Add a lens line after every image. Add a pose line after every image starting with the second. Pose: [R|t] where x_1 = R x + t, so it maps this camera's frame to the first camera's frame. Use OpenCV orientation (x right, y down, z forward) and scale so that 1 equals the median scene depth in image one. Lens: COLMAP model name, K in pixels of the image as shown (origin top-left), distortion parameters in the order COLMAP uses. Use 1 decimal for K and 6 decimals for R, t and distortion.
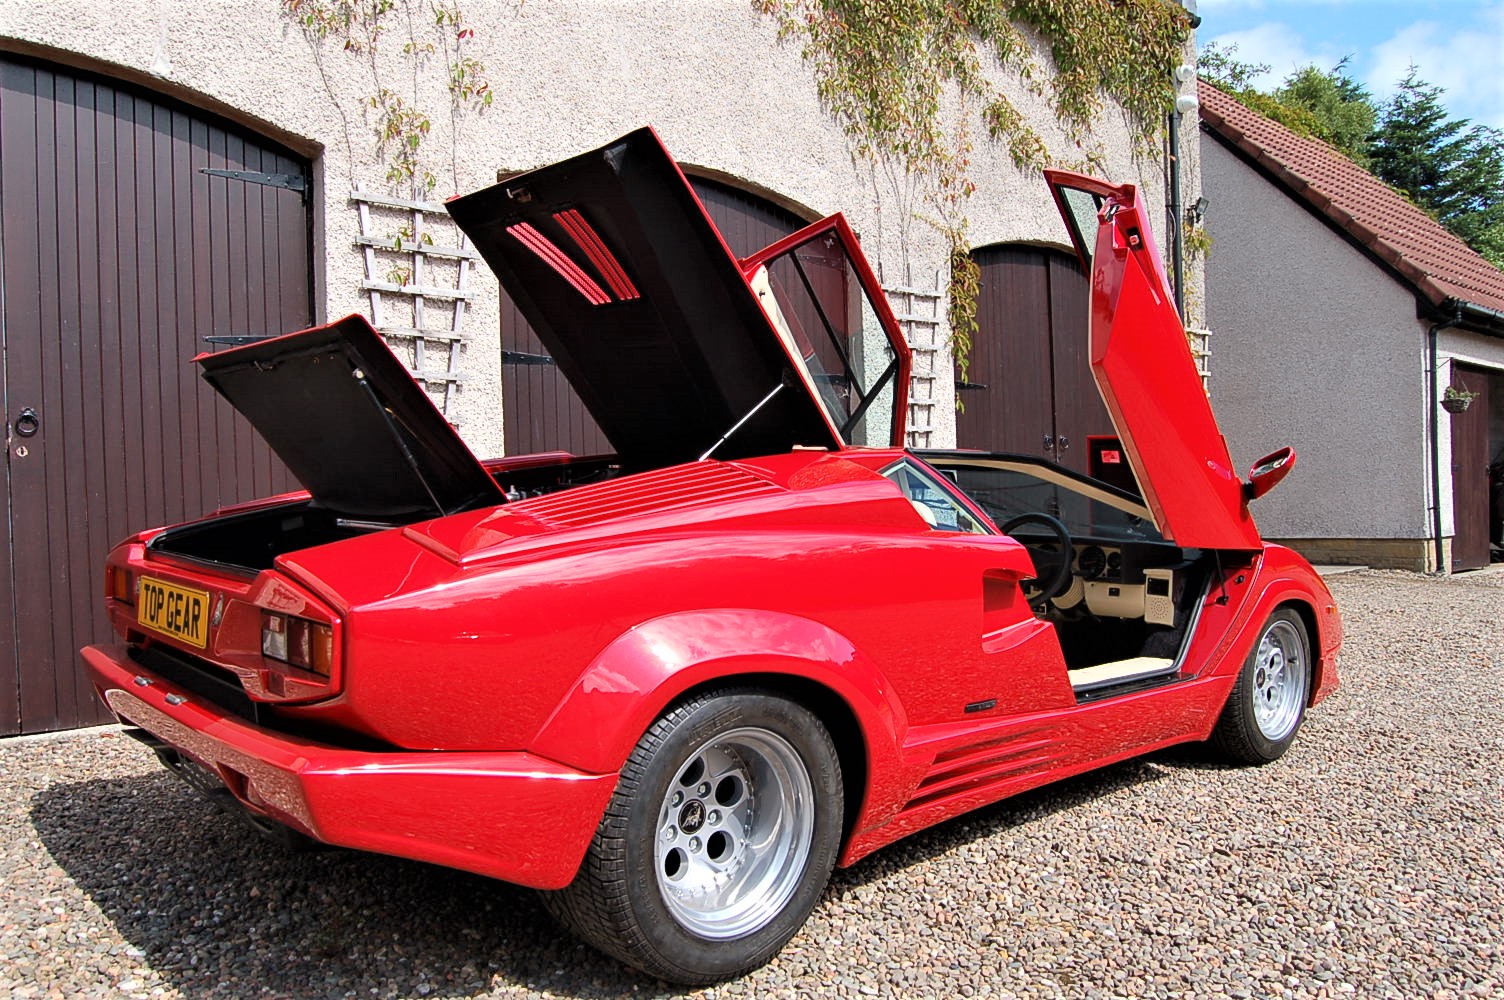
lens RADIAL K [[1165.6, 0, 752.0], [0, 1165.6, 500.0], [0, 0, 1]] dist [-0.048953, 0.010879]
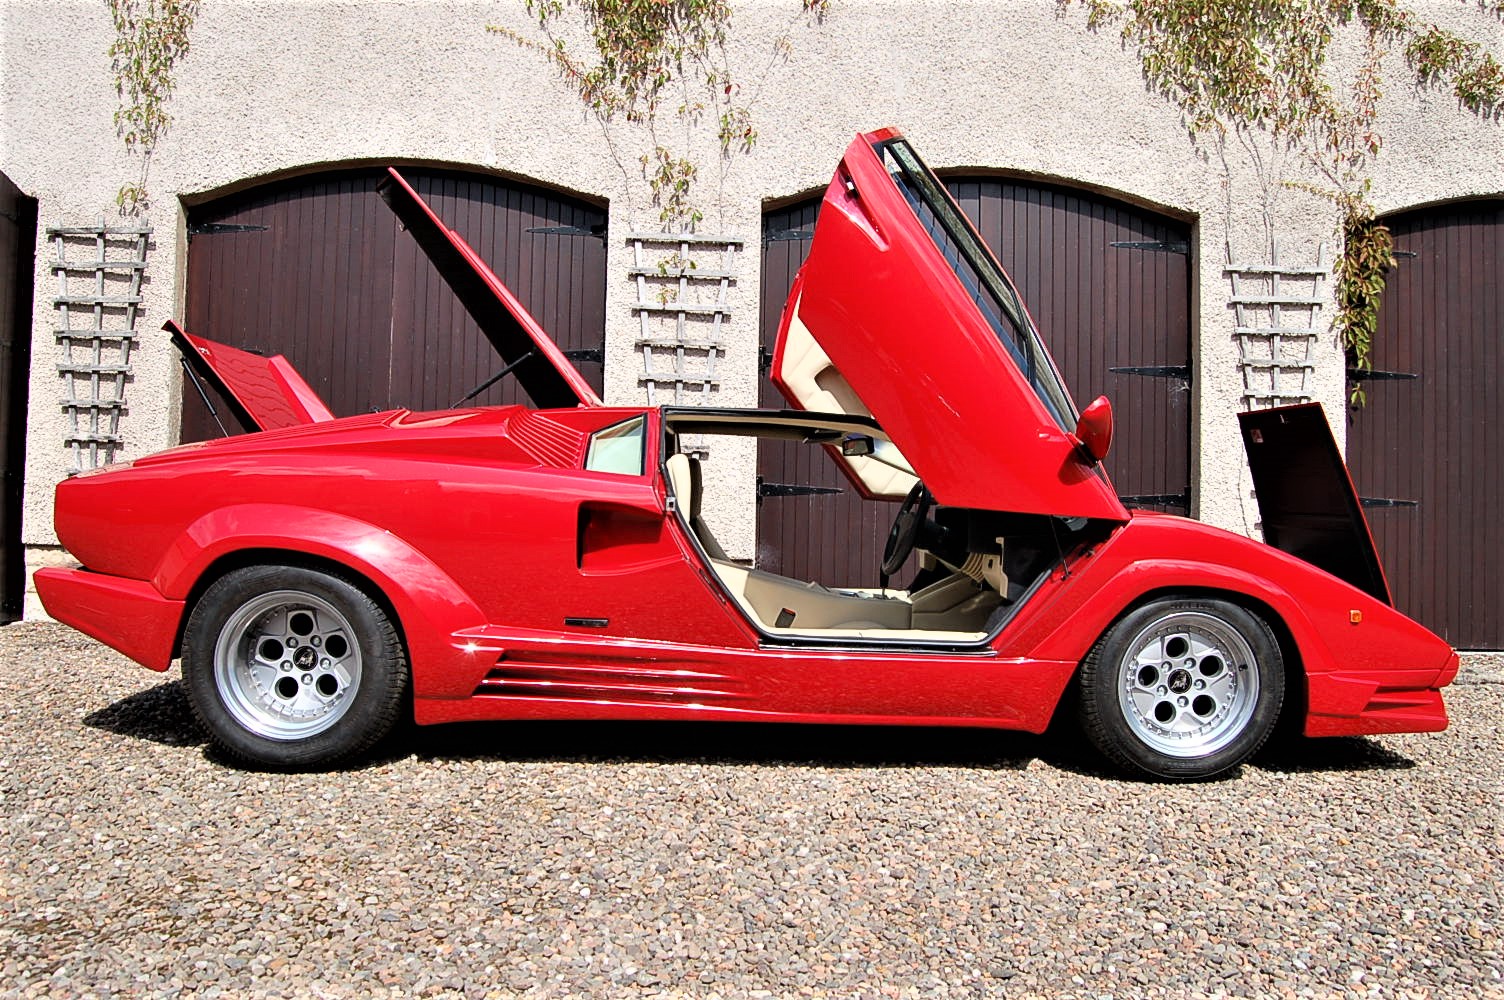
lens RADIAL K [[1174.8, 0, 752.0], [0, 1174.8, 500.0], [0, 0, 1]] dist [-0.059787, 0.007228]
pose [[0.783144, 0.022084, -0.621448, 0.510095], [-0.039483, 0.999119, -0.014252, 0.032642], [0.620586, 0.035698, 0.783325, 0.091723]]
